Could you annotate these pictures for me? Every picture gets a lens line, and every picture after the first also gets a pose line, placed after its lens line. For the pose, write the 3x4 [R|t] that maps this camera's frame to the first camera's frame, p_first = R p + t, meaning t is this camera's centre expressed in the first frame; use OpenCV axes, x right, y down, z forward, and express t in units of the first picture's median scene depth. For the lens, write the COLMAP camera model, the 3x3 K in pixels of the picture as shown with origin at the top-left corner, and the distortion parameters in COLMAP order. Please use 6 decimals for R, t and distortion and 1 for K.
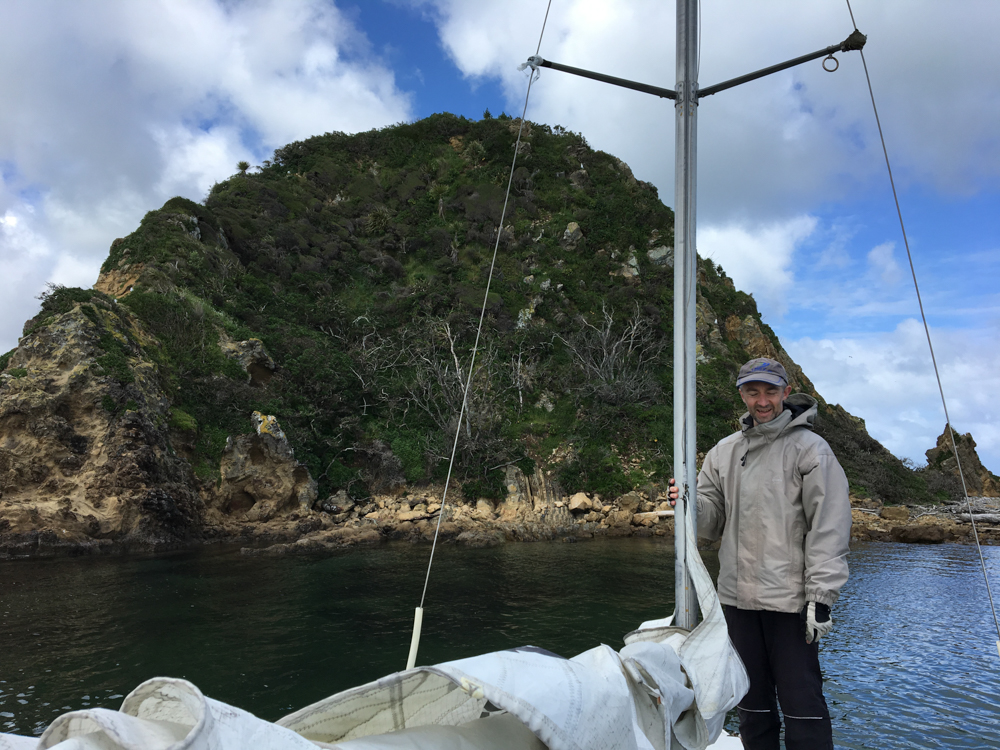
lens RADIAL K [[822.6, 0, 504.7], [0, 822.6, 388.5], [0, 0, 1]] dist [0.066070, -0.104931]
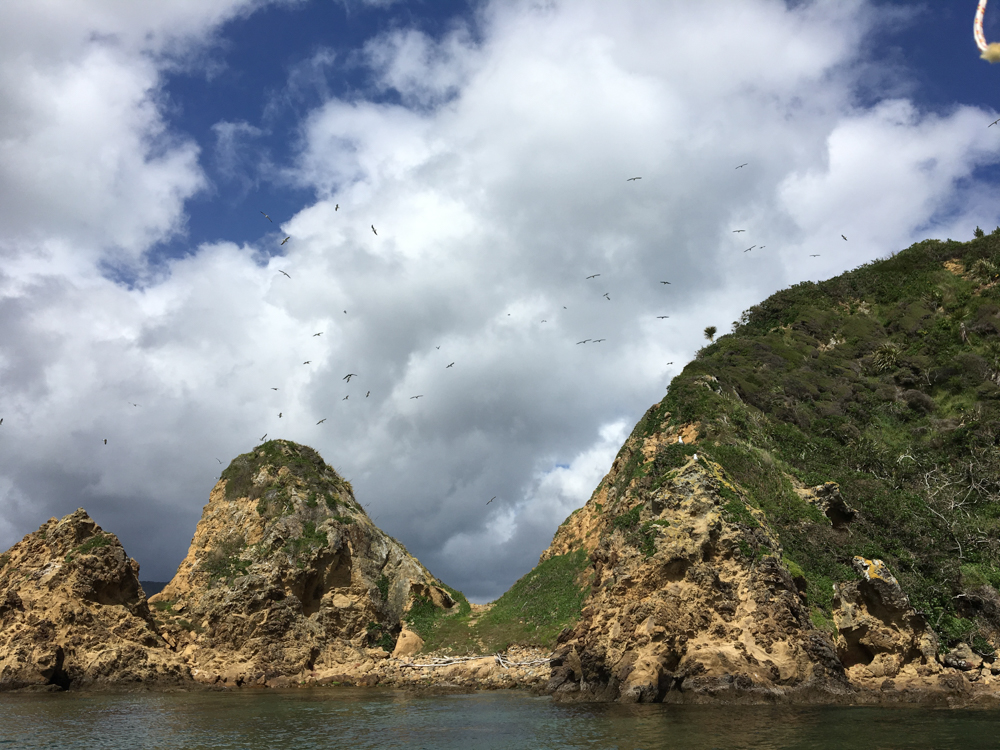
lens RADIAL K [[822.6, 0, 475.9], [0, 822.6, 388.3], [0, 0, 1]] dist [0.066070, -0.104931]
pose [[0.897649, -0.136049, -0.419186, -0.268738], [0.046828, 0.975217, -0.216236, 0.025349], [0.438216, 0.174475, 0.881774, -0.068548]]
